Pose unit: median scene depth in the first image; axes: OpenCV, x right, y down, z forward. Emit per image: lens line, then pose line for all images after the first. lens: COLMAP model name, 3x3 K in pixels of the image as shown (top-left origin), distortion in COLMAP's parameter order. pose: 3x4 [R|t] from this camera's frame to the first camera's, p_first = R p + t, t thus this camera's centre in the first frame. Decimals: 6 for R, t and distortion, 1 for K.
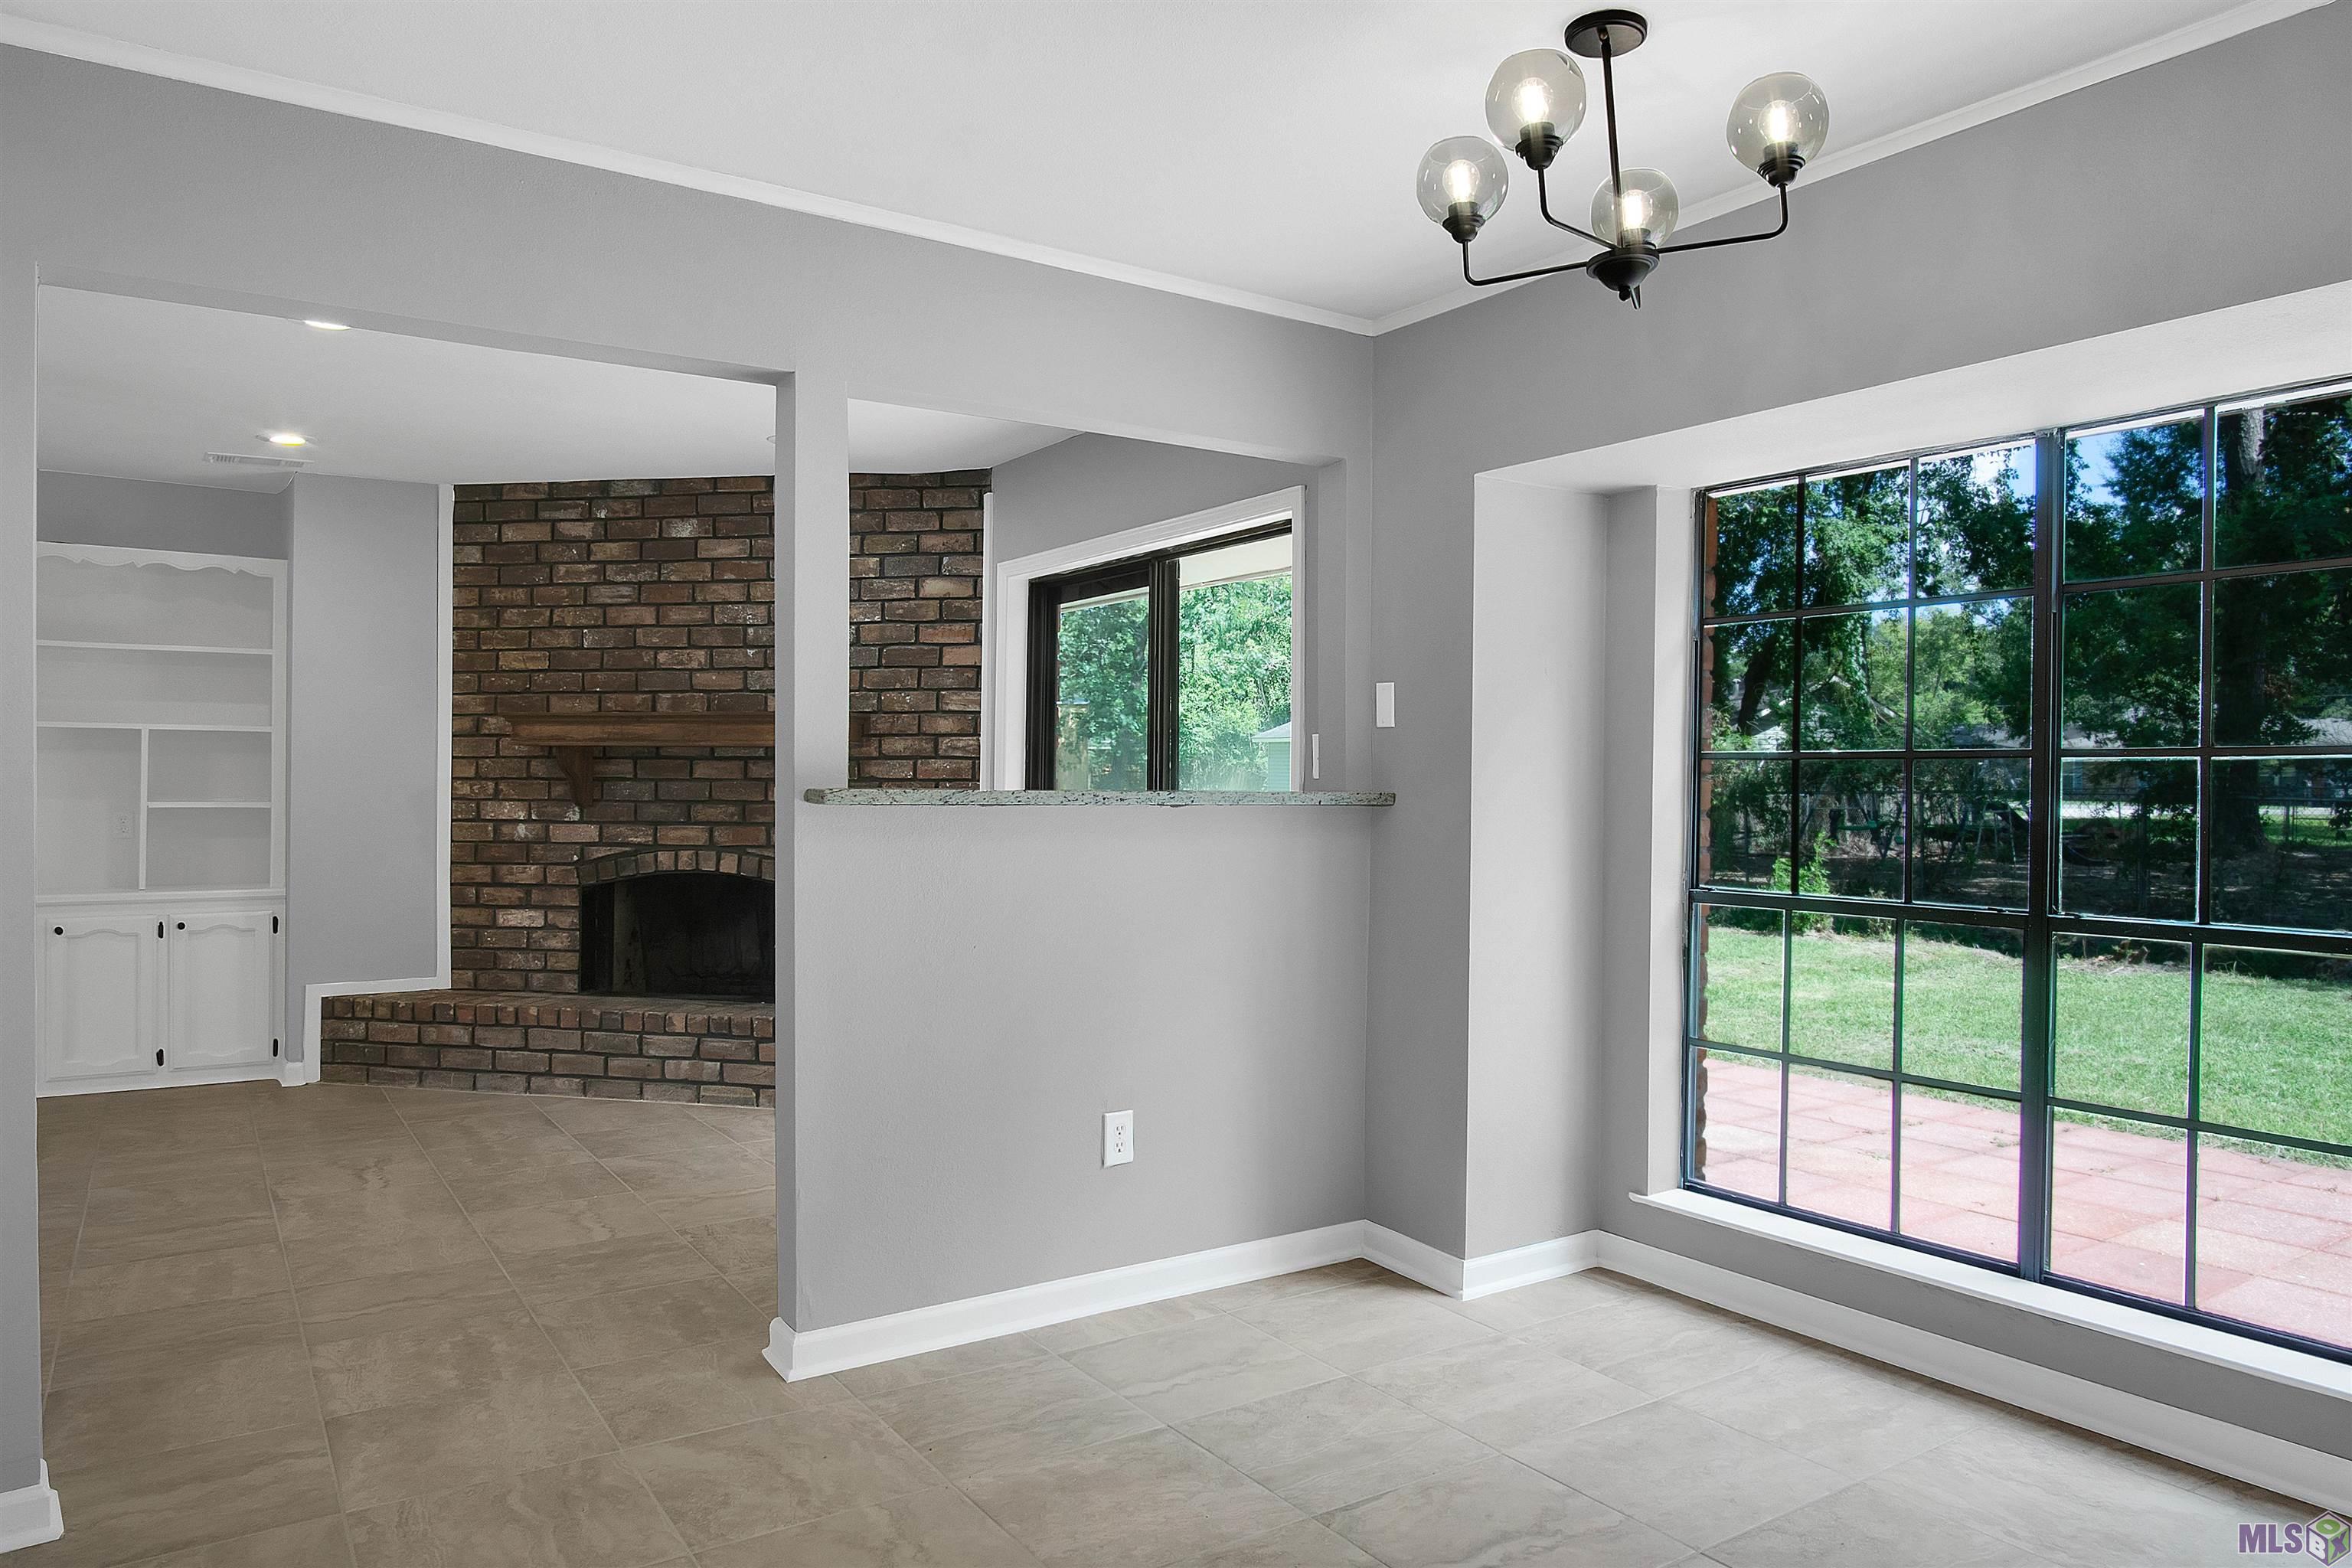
lens RADIAL K [[1526.6, 0, 1161.8], [0, 1526.6, 784.5], [0, 0, 1]] dist [-0.029163, 0.005578]
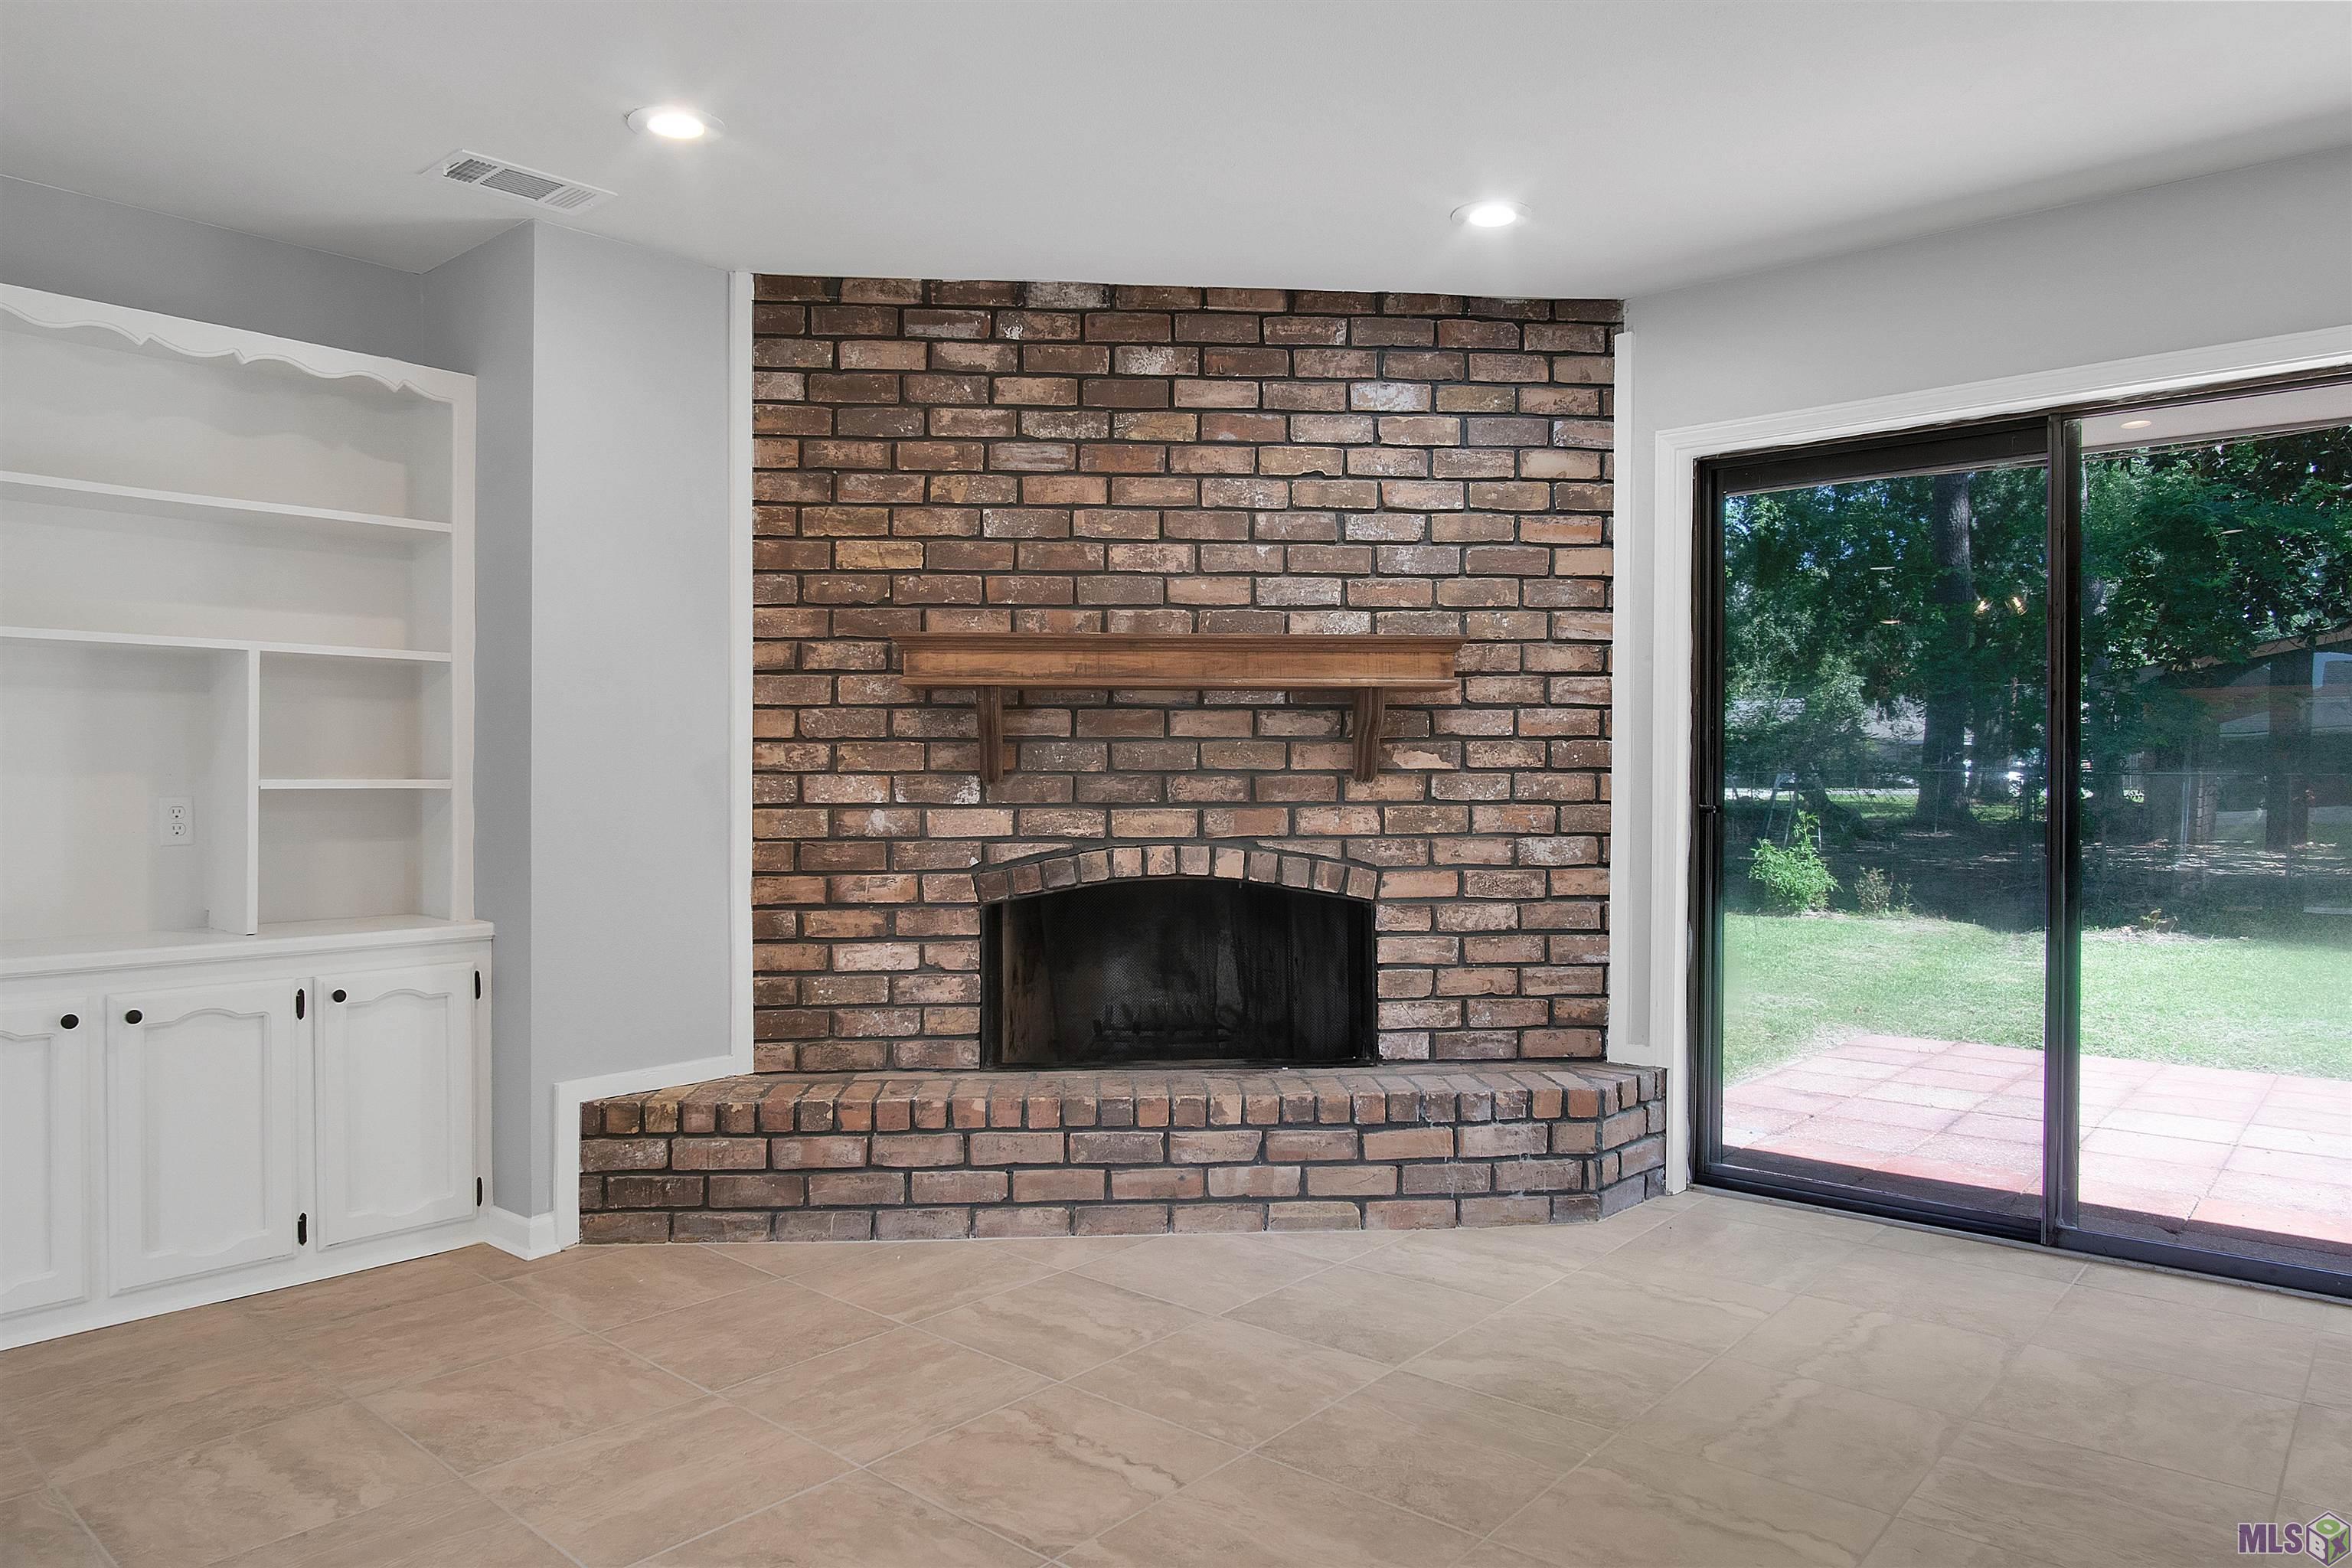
lens RADIAL K [[1526.6, 0, 1184.7], [0, 1526.6, 777.3], [0, 0, 1]] dist [-0.029163, 0.005578]
pose [[0.964837, -0.008052, 0.262725, -0.479316], [0.007868, 0.999968, 0.001750, 0.012417], [-0.262730, 0.000379, 0.964869, 0.355734]]
